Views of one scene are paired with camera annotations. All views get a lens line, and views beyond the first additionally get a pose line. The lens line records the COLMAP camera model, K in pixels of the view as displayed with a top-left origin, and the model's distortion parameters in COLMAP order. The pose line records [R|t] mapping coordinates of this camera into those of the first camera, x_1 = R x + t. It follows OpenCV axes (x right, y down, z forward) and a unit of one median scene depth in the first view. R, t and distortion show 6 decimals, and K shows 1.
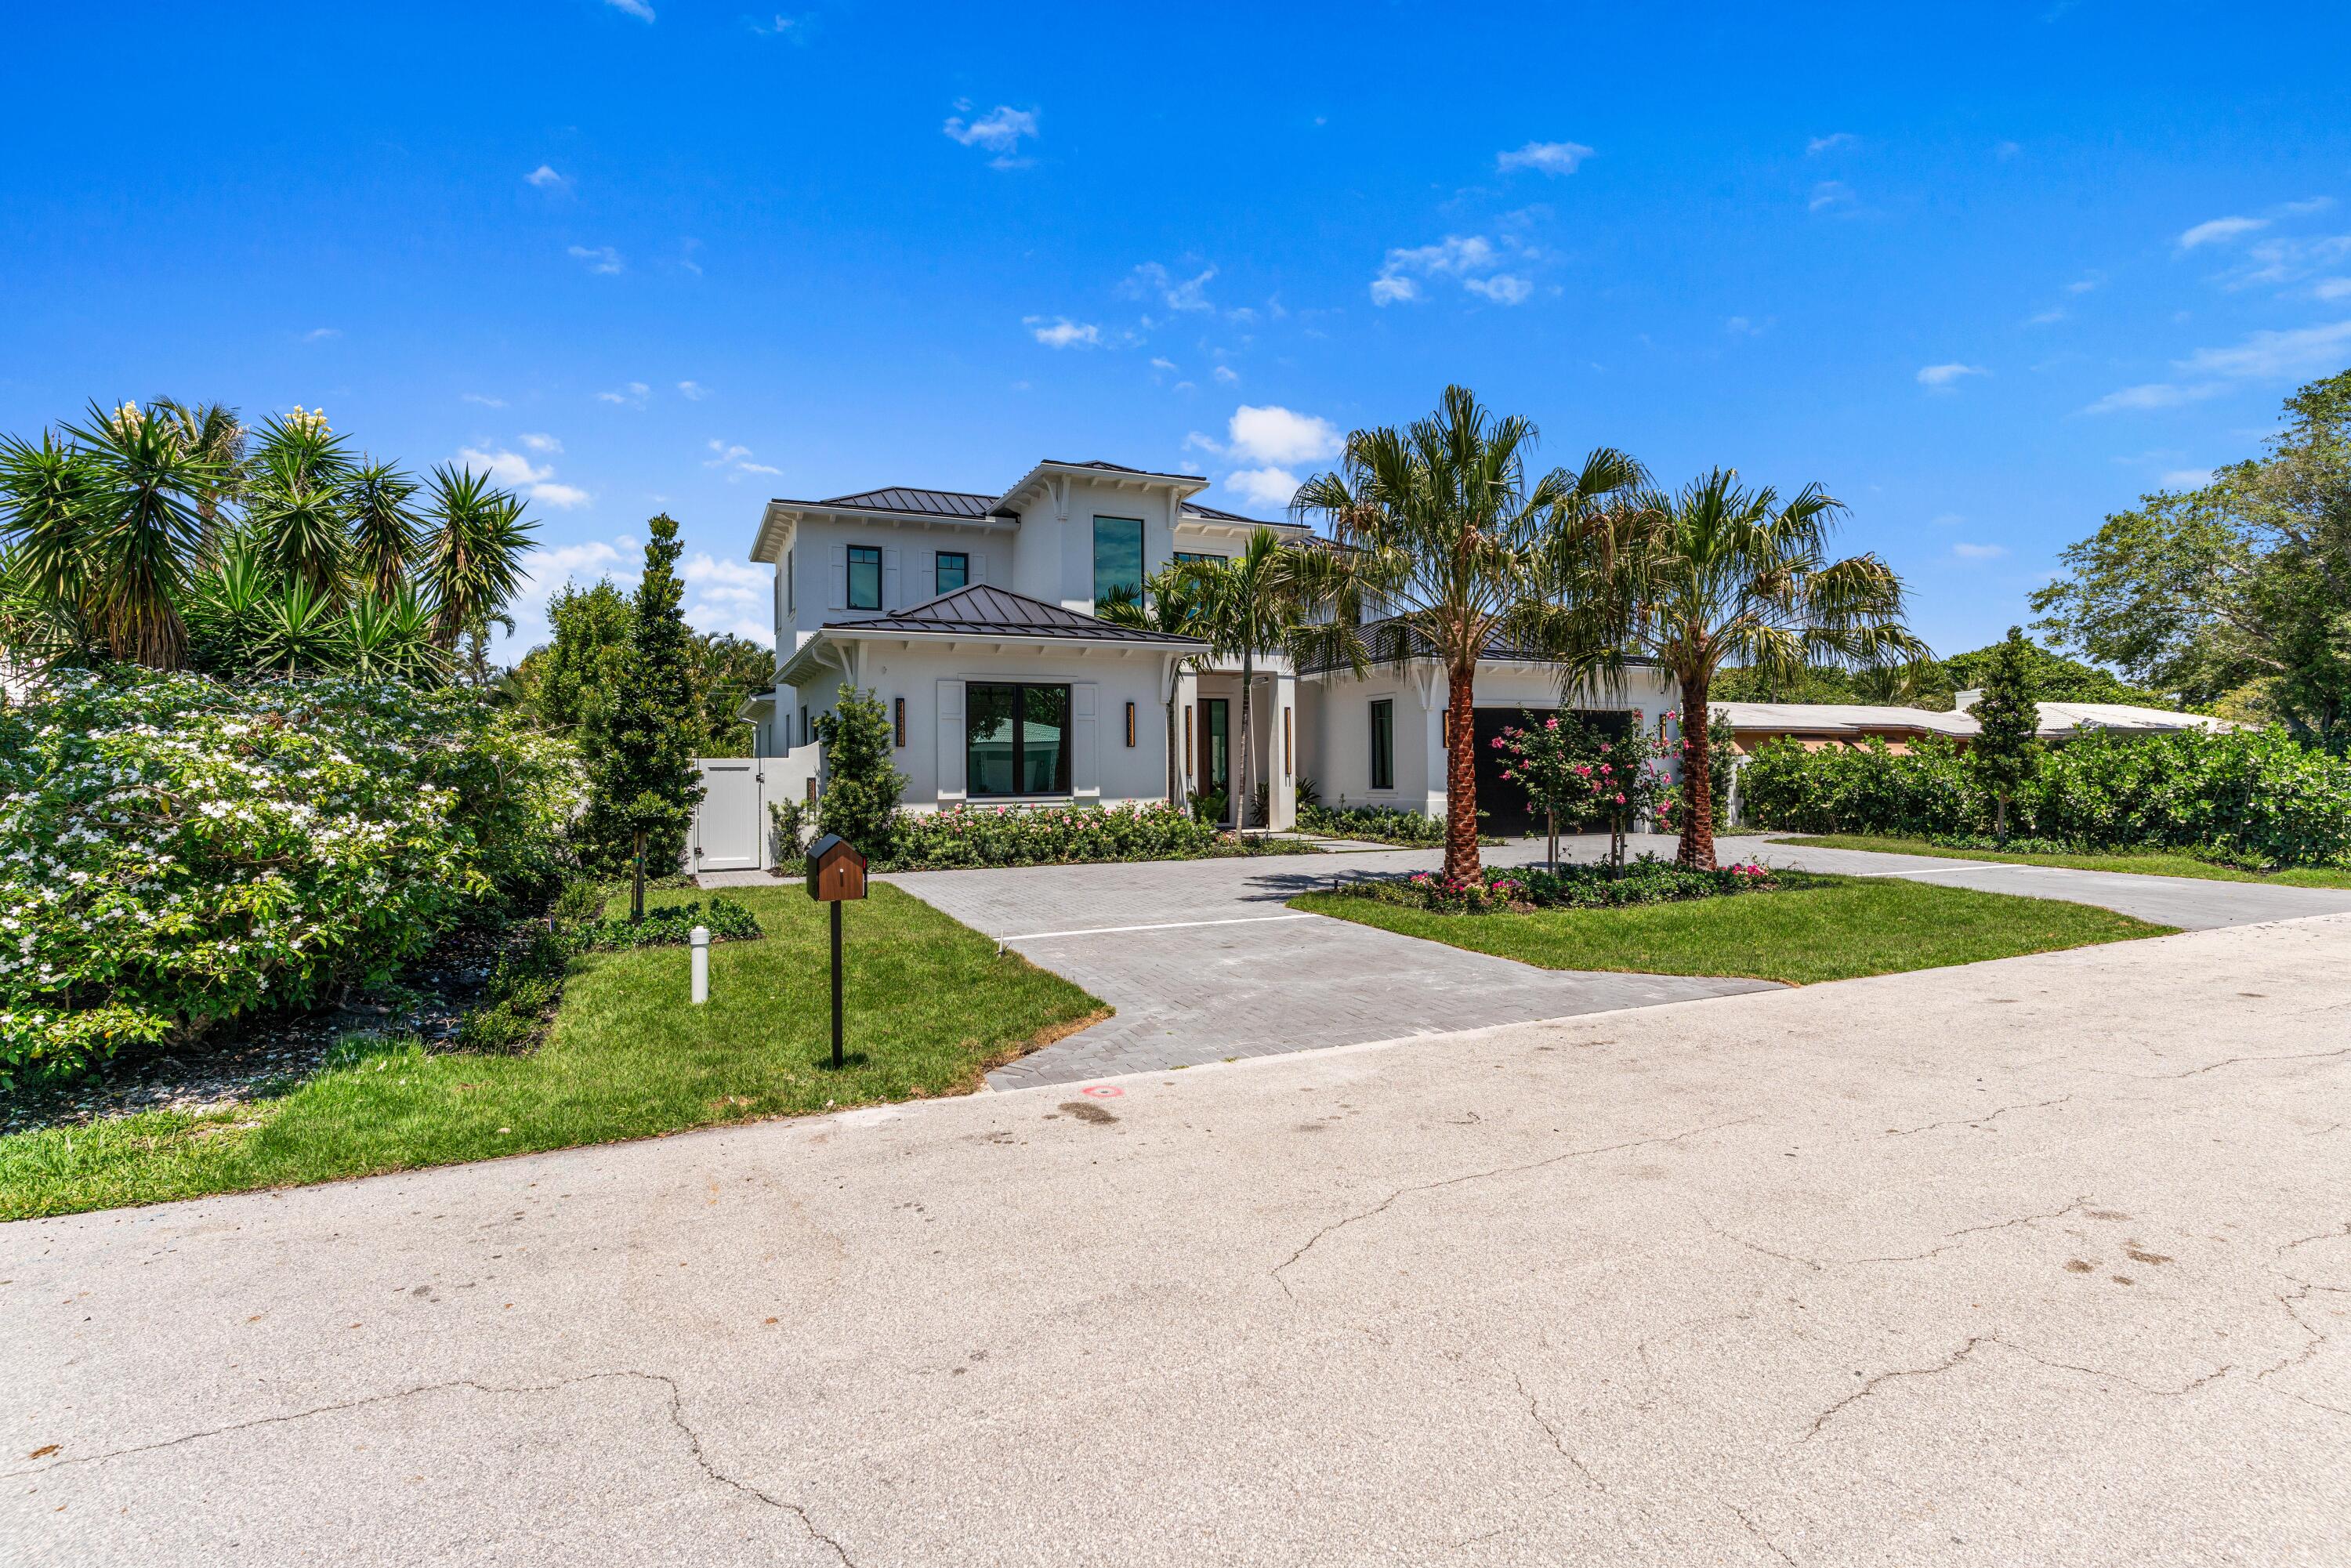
lens RADIAL K [[1123.5, 0, 1162.0], [0, 1123.5, 787.5], [0, 0, 1]] dist [0.002937, 0.000888]
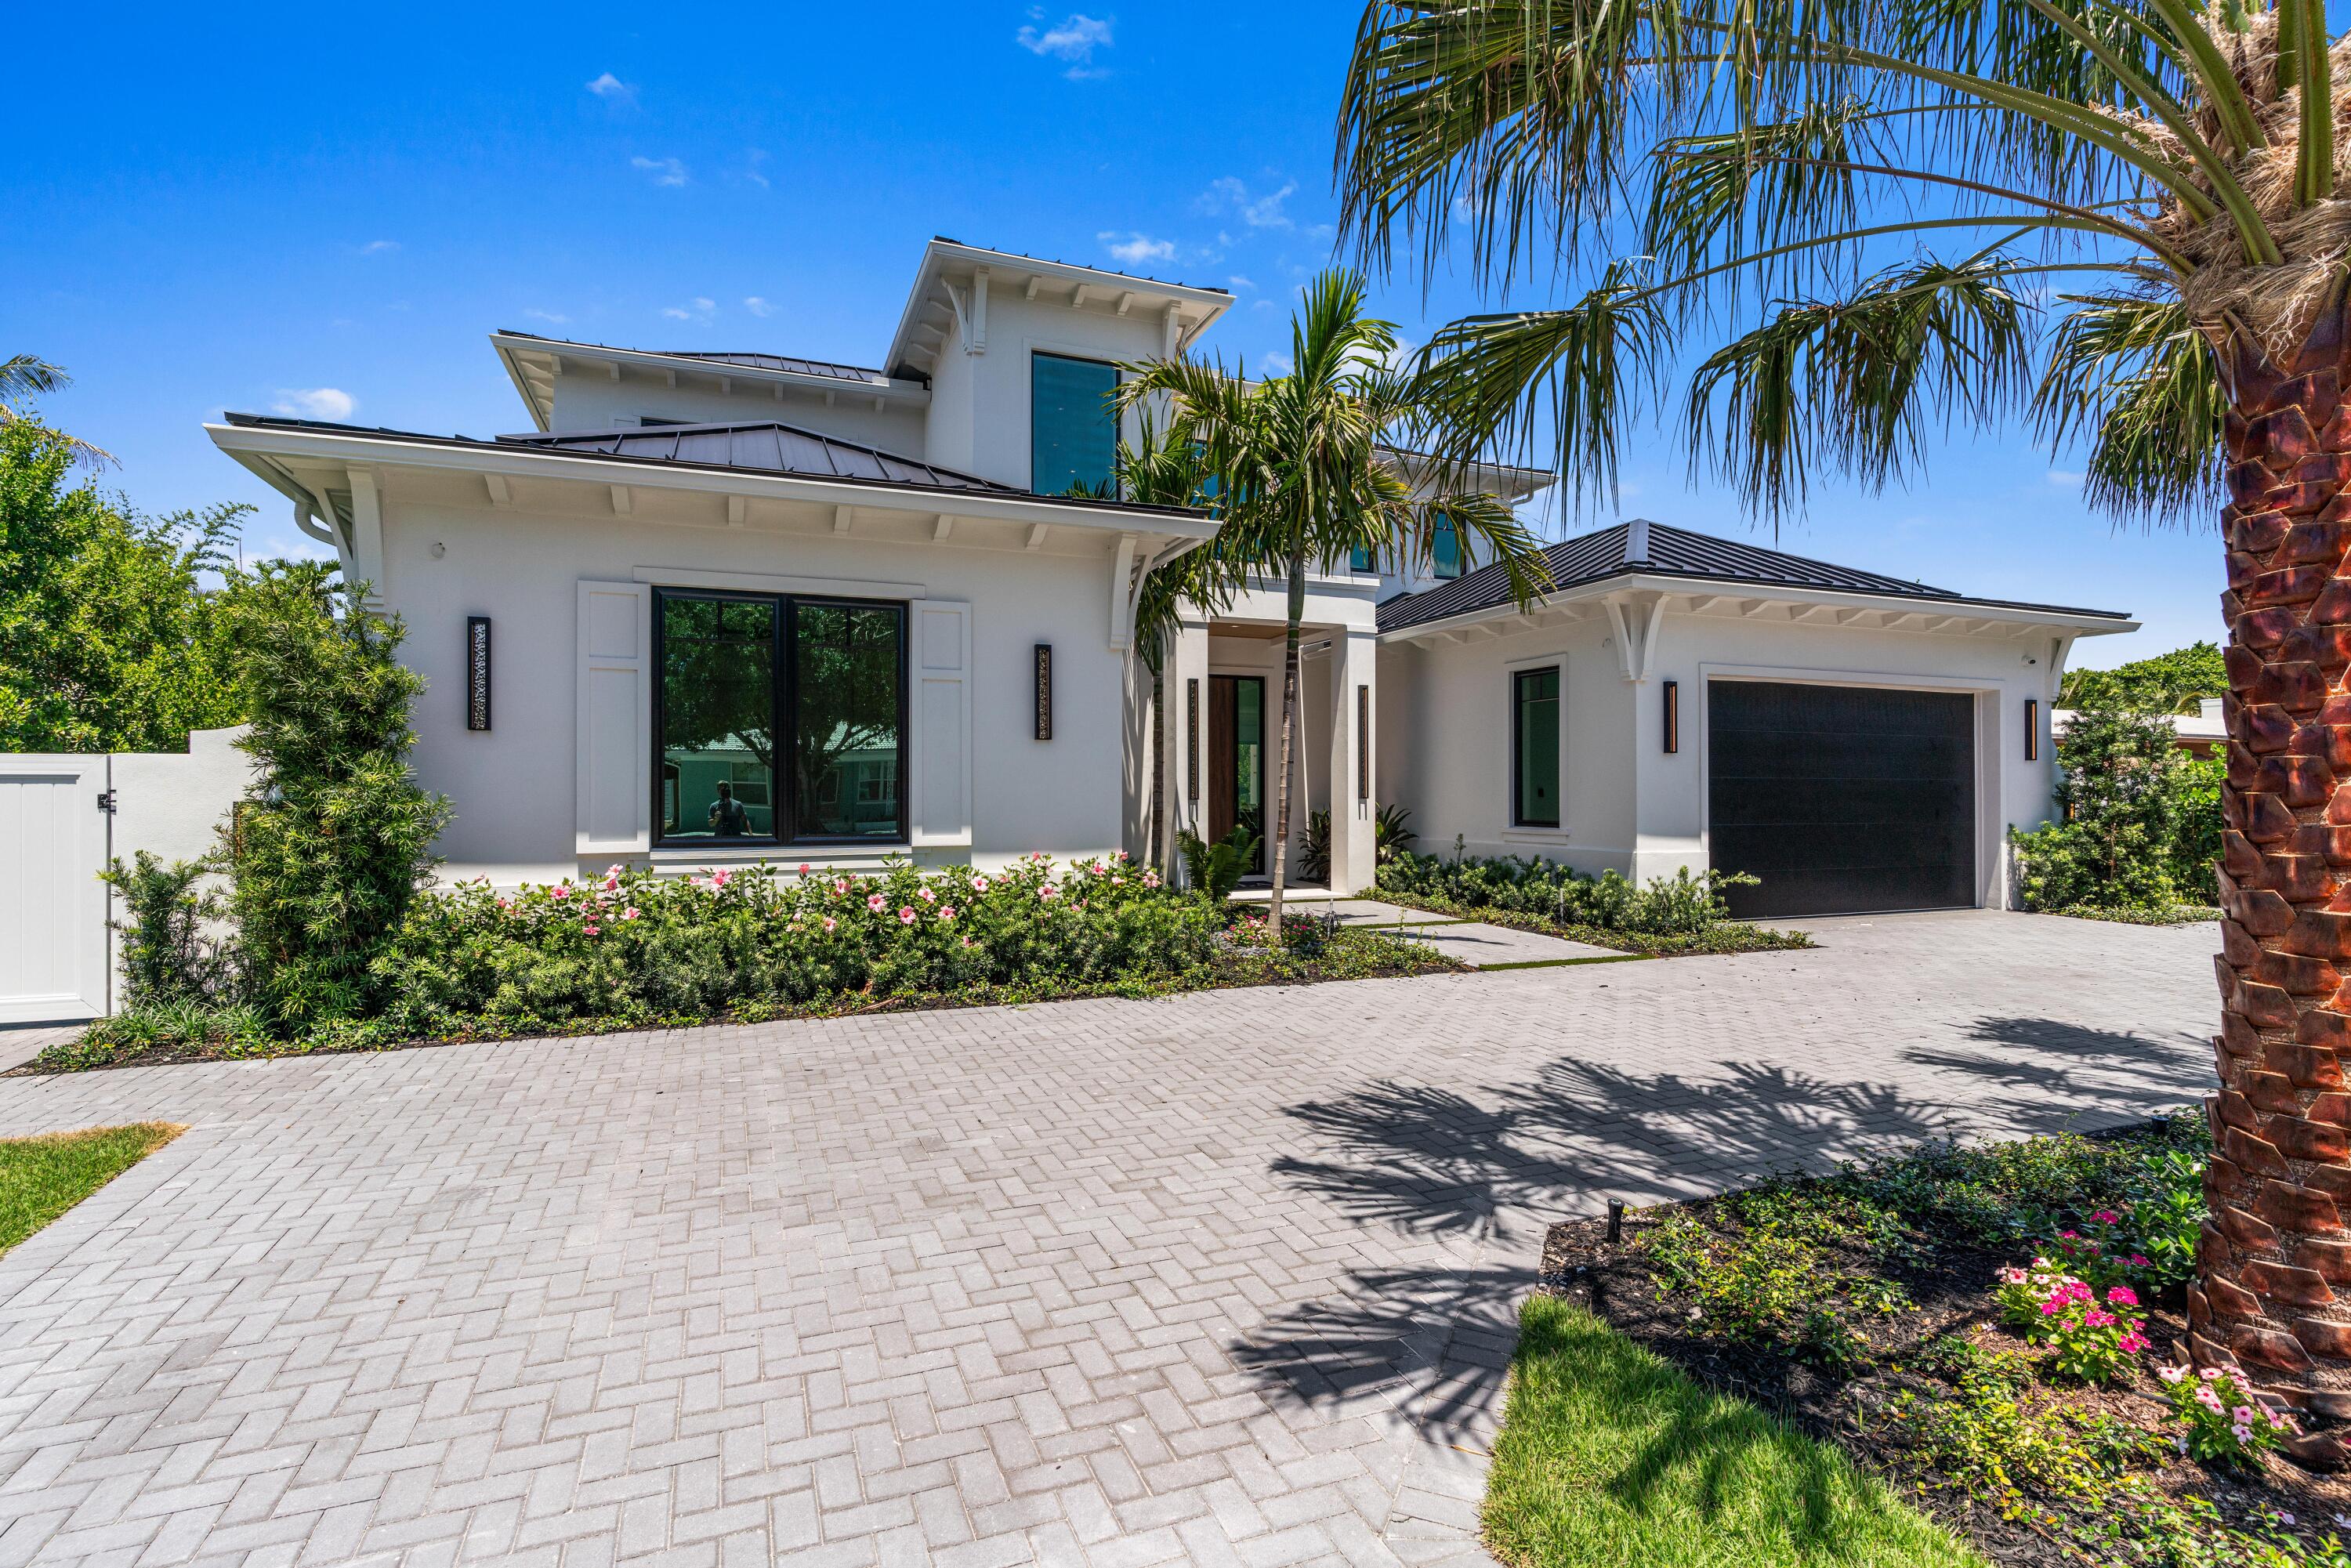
lens RADIAL K [[1123.5, 0, 1162.0], [0, 1123.5, 787.5], [0, 0, 1]] dist [0.002937, 0.000888]
pose [[0.999044, 0.009183, -0.042739, 0.036203], [-0.009893, 0.999816, -0.016420, -0.008144], [0.042581, 0.016827, 0.998951, 0.464146]]
